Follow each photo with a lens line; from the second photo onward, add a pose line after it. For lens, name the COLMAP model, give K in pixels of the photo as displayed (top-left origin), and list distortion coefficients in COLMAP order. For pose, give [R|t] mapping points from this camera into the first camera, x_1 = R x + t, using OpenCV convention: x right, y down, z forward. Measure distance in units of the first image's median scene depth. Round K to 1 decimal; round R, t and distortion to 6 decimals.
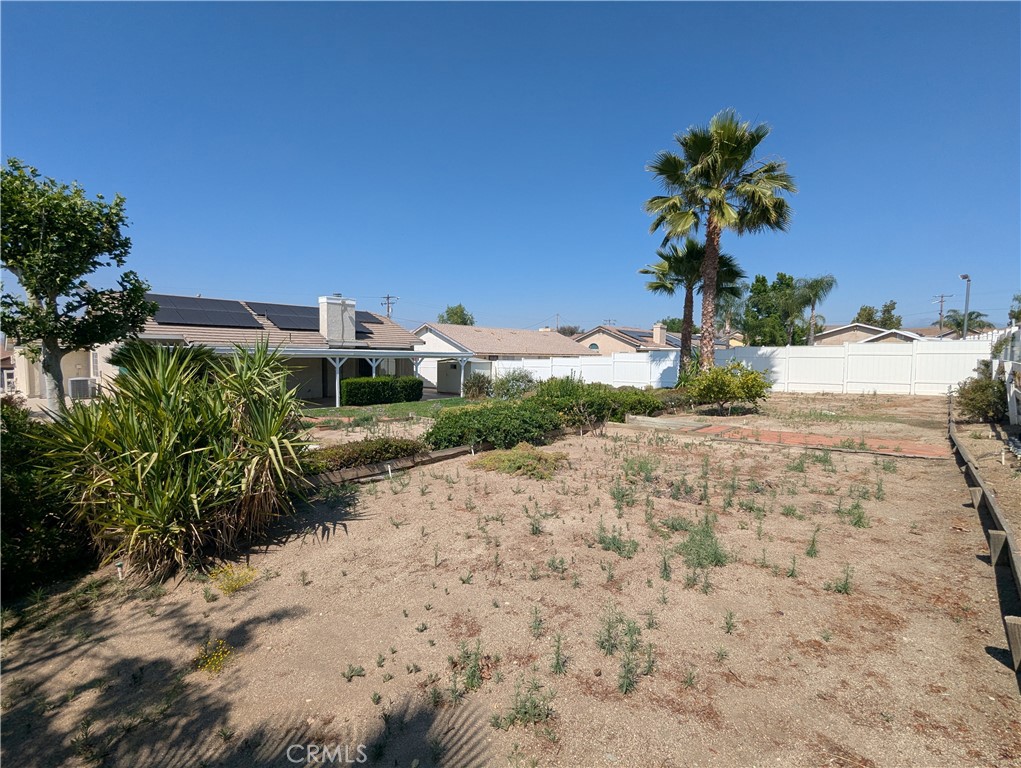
lens RADIAL K [[487.2, 0, 509.3], [0, 487.2, 383.4], [0, 0, 1]] dist [0.003958, 0.001832]
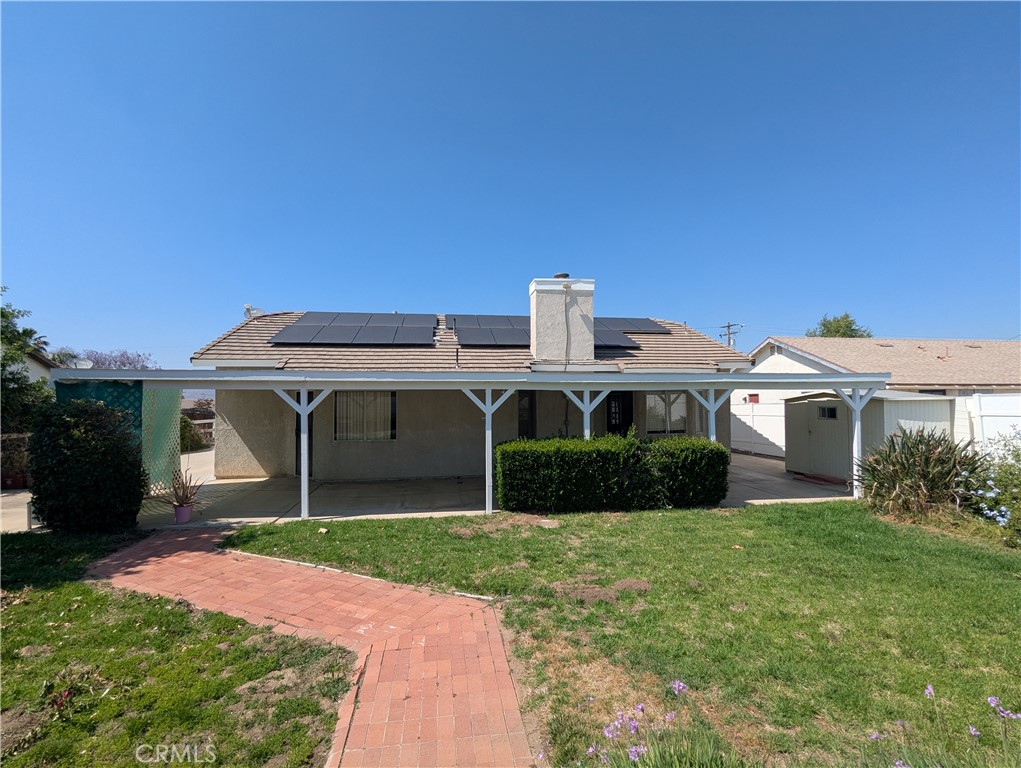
lens RADIAL K [[487.2, 0, 510.8], [0, 487.2, 386.6], [0, 0, 1]] dist [0.003958, 0.001832]
pose [[0.766695, -0.037946, -0.640889, -0.062770], [-0.023184, 0.995964, -0.086705, -0.017053], [0.641593, 0.081335, 0.762721, 0.585238]]
